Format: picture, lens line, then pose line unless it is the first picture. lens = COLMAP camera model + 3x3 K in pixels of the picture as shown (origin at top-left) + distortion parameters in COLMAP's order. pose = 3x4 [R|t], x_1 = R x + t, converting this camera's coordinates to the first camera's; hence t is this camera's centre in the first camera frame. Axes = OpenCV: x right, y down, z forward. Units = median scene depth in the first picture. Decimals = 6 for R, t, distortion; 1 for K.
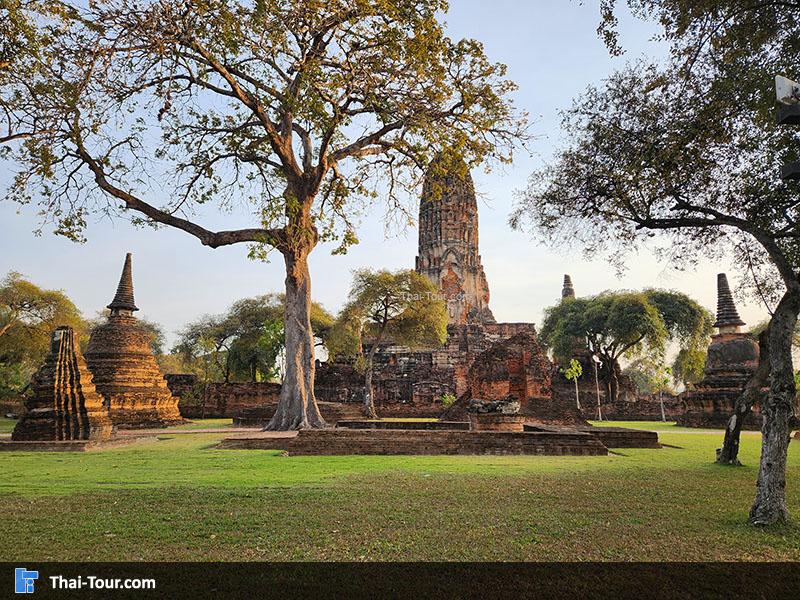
lens RADIAL K [[529.5, 0, 383.6], [0, 529.5, 301.1], [0, 0, 1]] dist [0.043923, -0.018511]
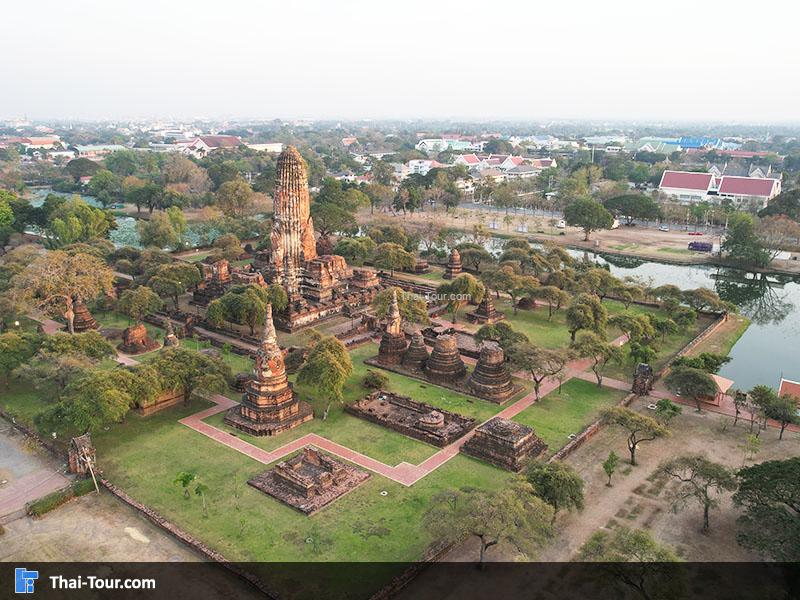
lens RADIAL K [[677.2, 0, 401.5], [0, 677.2, 302.8], [0, 0, 1]] dist [-0.047078, -0.005097]
pose [[0.814018, 0.157343, -0.559123, 5.024754], [0.106836, 0.905628, 0.410394, -2.067170], [0.570930, -0.393803, 0.720388, -1.383344]]
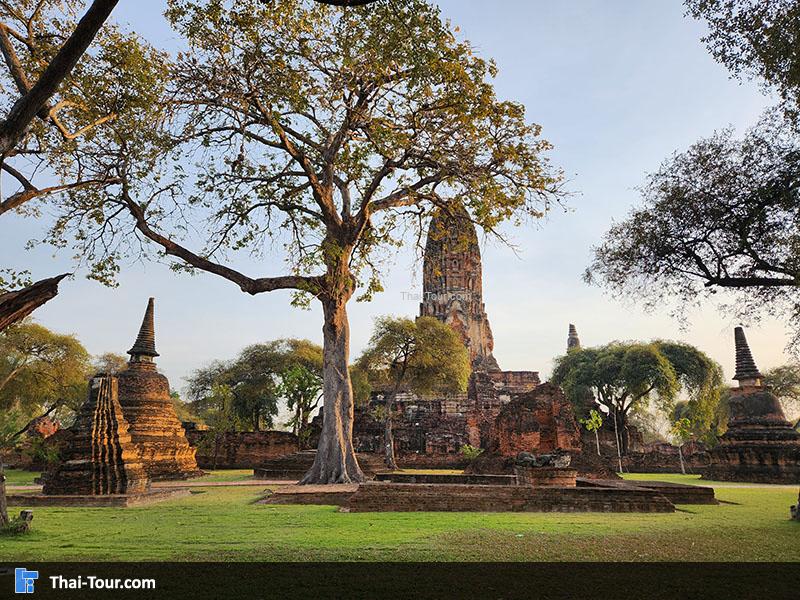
lens RADIAL K [[529.5, 0, 395.1], [0, 529.5, 300.1], [0, 0, 1]] dist [0.043923, -0.018511]
pose [[0.999024, 0.016206, 0.041087, -0.086304], [-0.012552, 0.996071, -0.087666, -0.005271], [-0.042346, 0.087065, 0.995302, -0.000144]]
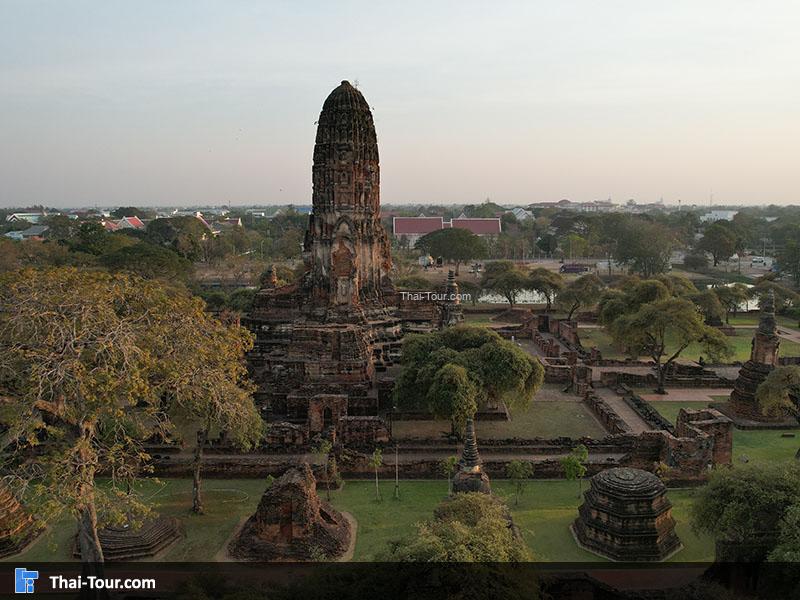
lens RADIAL K [[677.2, 0, 401.9], [0, 677.2, 299.0], [0, 0, 1]] dist [-0.047078, -0.005097]
pose [[0.999382, -0.013531, 0.032448, 0.534631], [0.002333, 0.946453, 0.322833, -0.969987], [-0.035079, -0.322558, 0.945899, -0.392859]]
